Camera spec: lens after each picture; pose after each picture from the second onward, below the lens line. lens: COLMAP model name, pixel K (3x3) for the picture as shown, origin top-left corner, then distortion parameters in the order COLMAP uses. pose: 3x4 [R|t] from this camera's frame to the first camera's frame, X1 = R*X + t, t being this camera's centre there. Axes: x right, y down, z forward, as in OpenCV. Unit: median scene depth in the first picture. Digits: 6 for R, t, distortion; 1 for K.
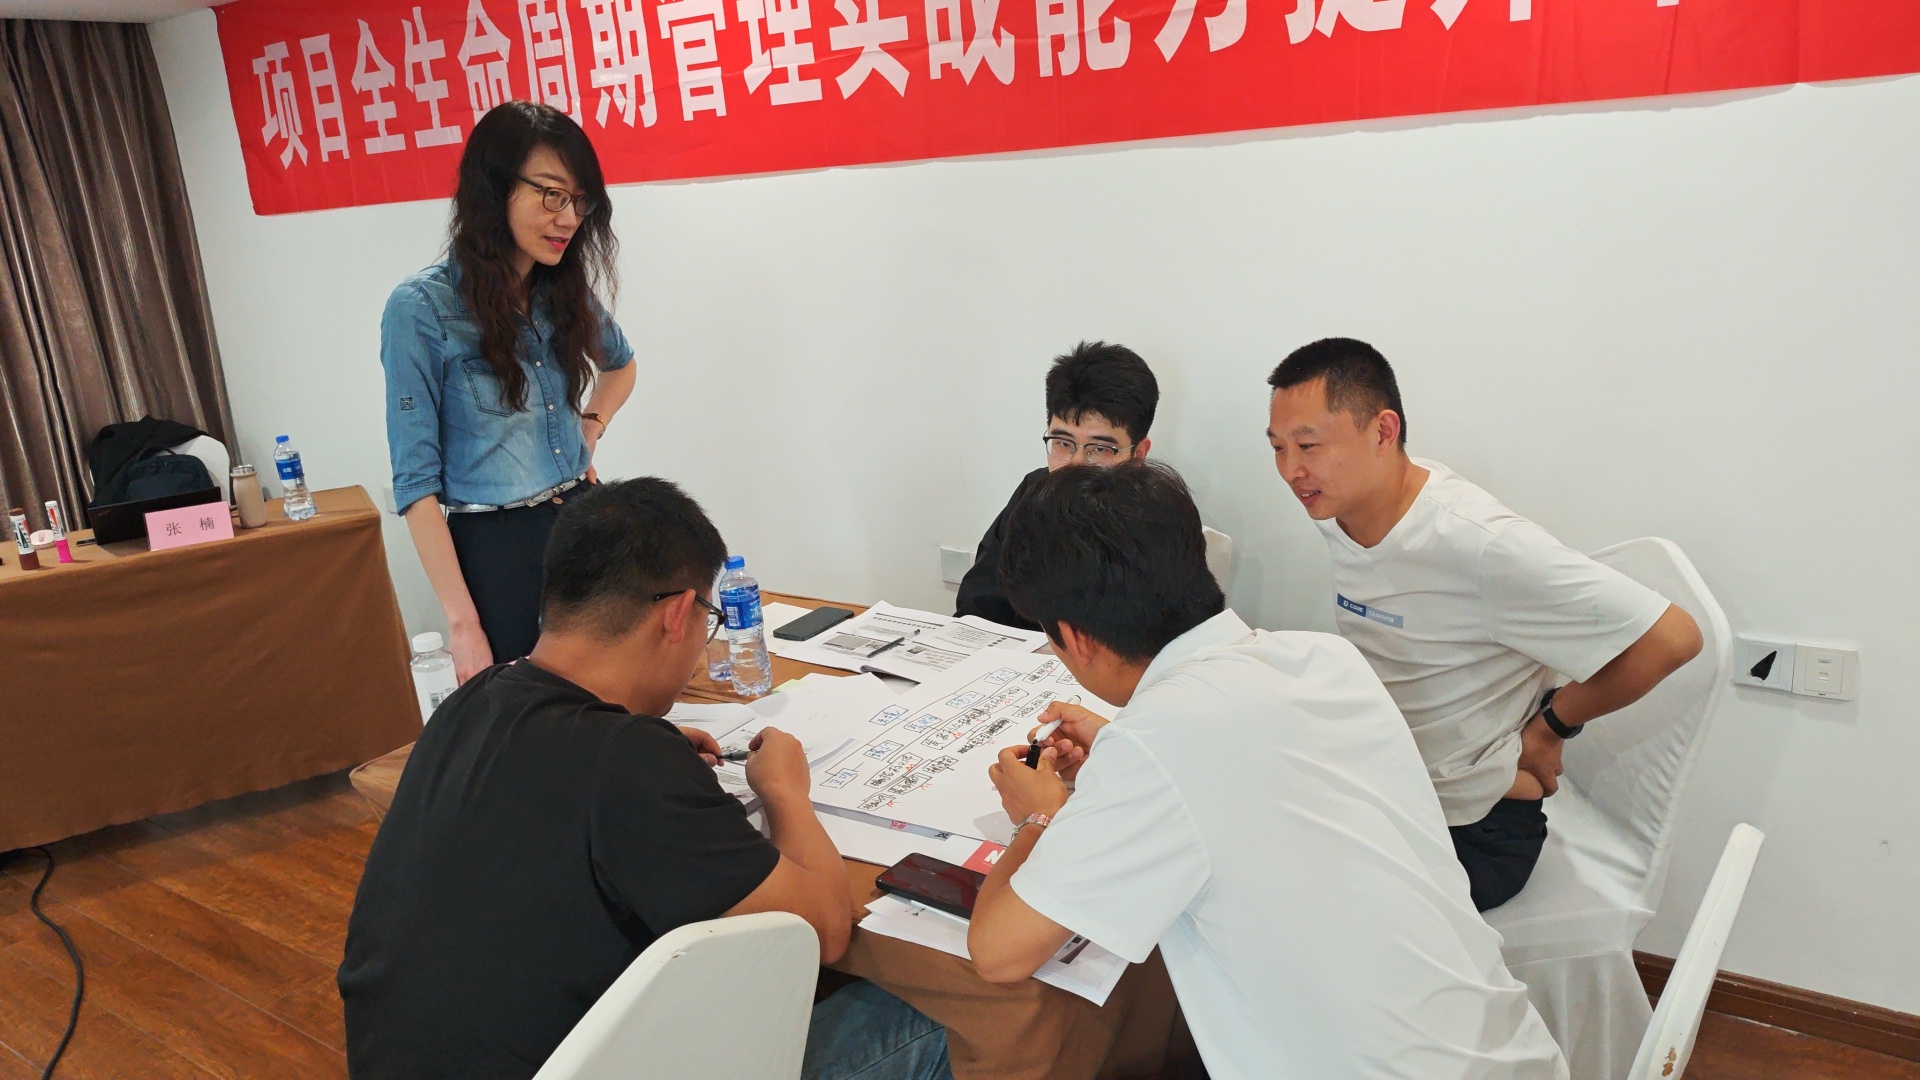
lens RADIAL K [[1414.2, 0, 960.0], [0, 1414.2, 540.0], [0, 0, 1]] dist [0.071772, -0.176821]
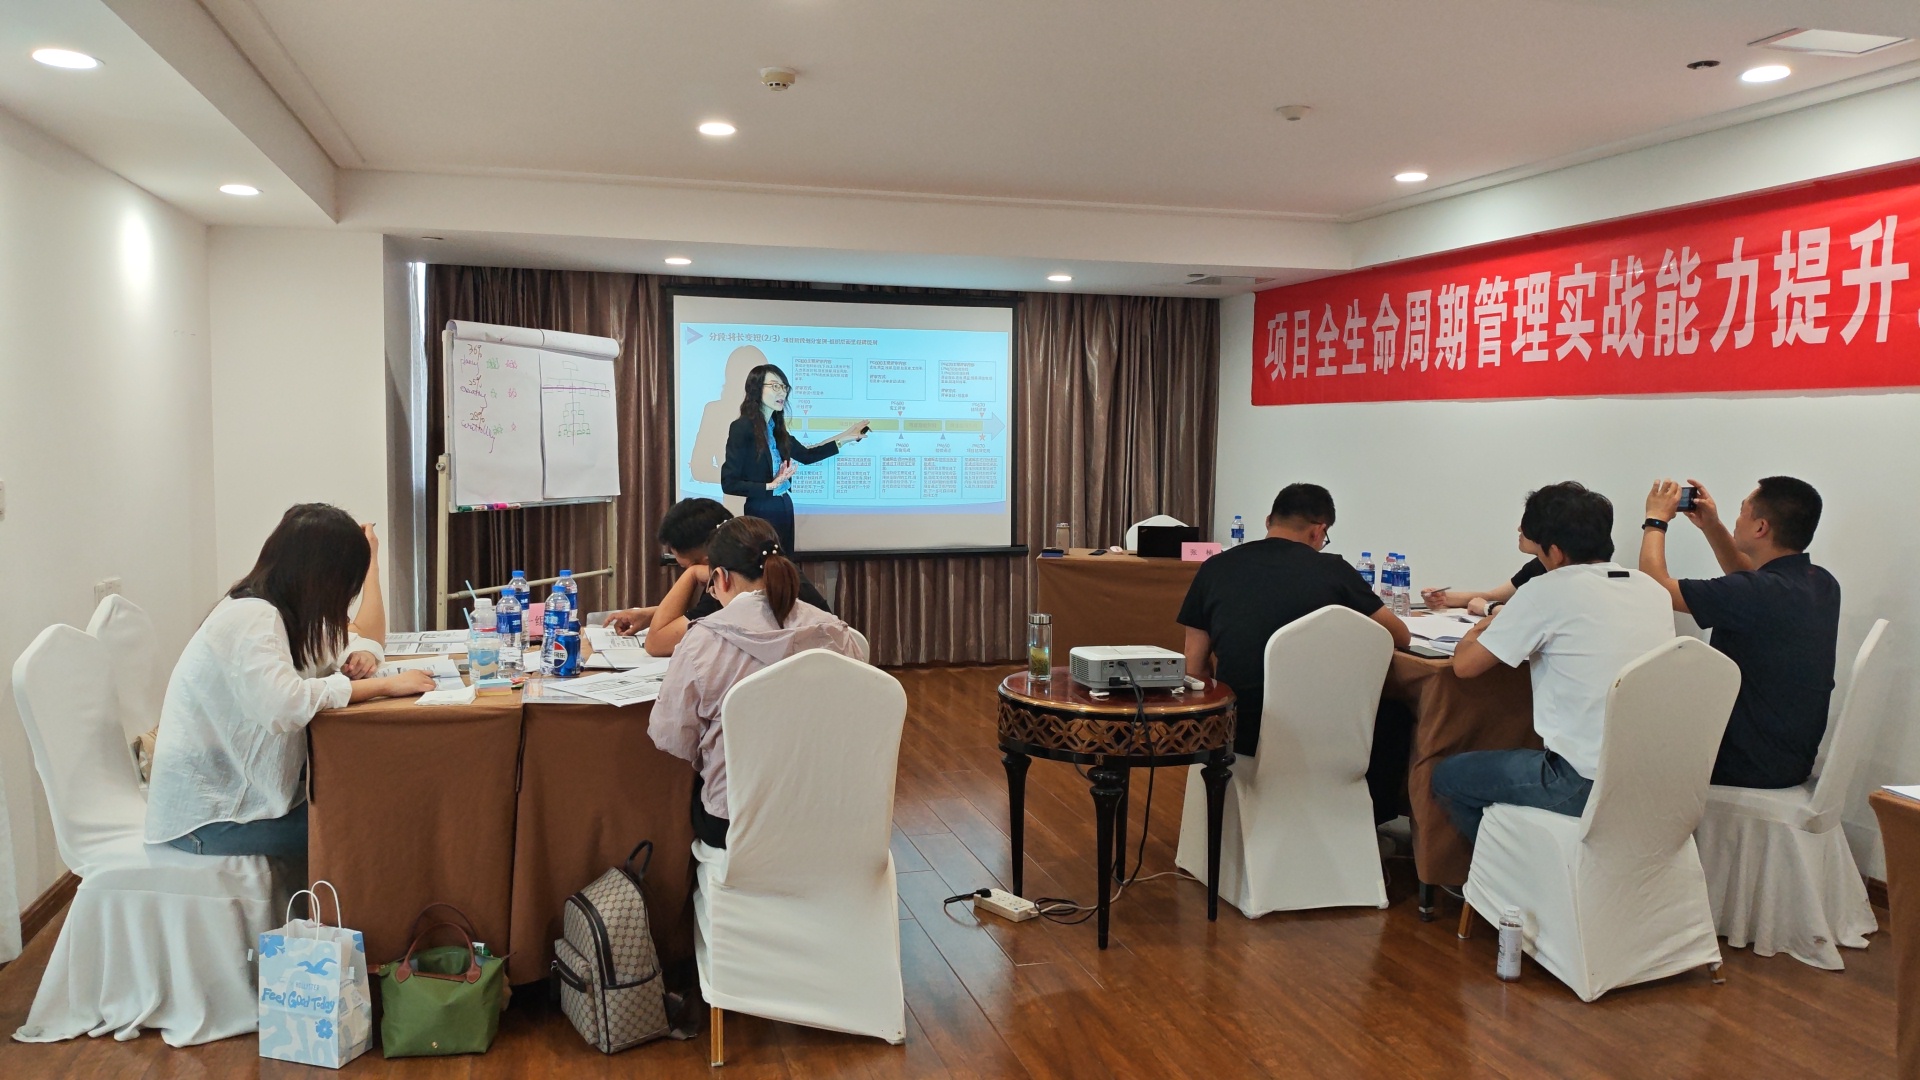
lens RADIAL K [[1414.2, 0, 960.0], [0, 1414.2, 540.0], [0, 0, 1]] dist [0.071772, -0.176821]
pose [[0.785919, 0.140247, -0.602214, 0.405454], [-0.238071, 0.967488, -0.085380, 0.226381], [0.570660, 0.210472, 0.793756, -0.758088]]
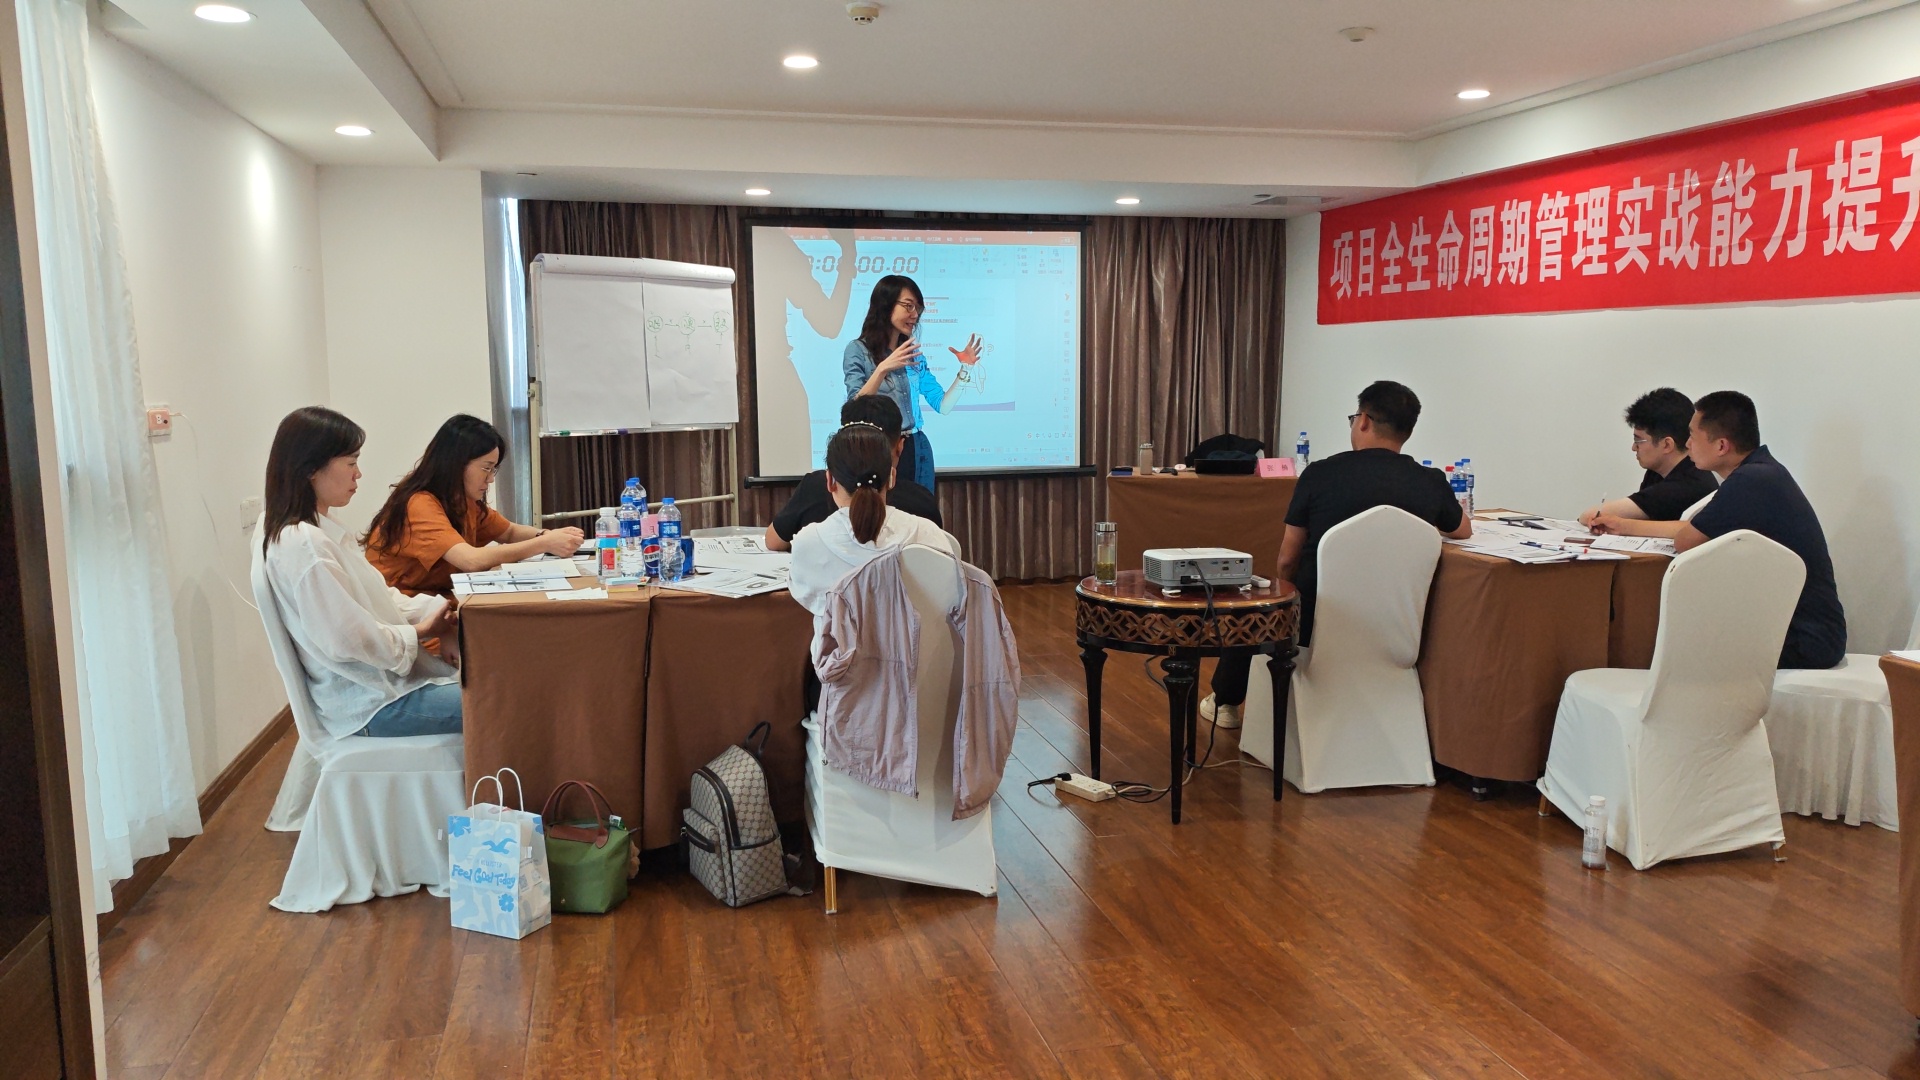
lens RADIAL K [[1430.0, 0, 968.6], [0, 1430.0, 545.9], [0, 0, 1]] dist [0.043440, -0.110044]
pose [[0.764527, 0.162652, -0.623733, 0.455676], [-0.229208, 0.972997, -0.027216, 0.258201], [0.602464, 0.163772, 0.781163, -0.841937]]
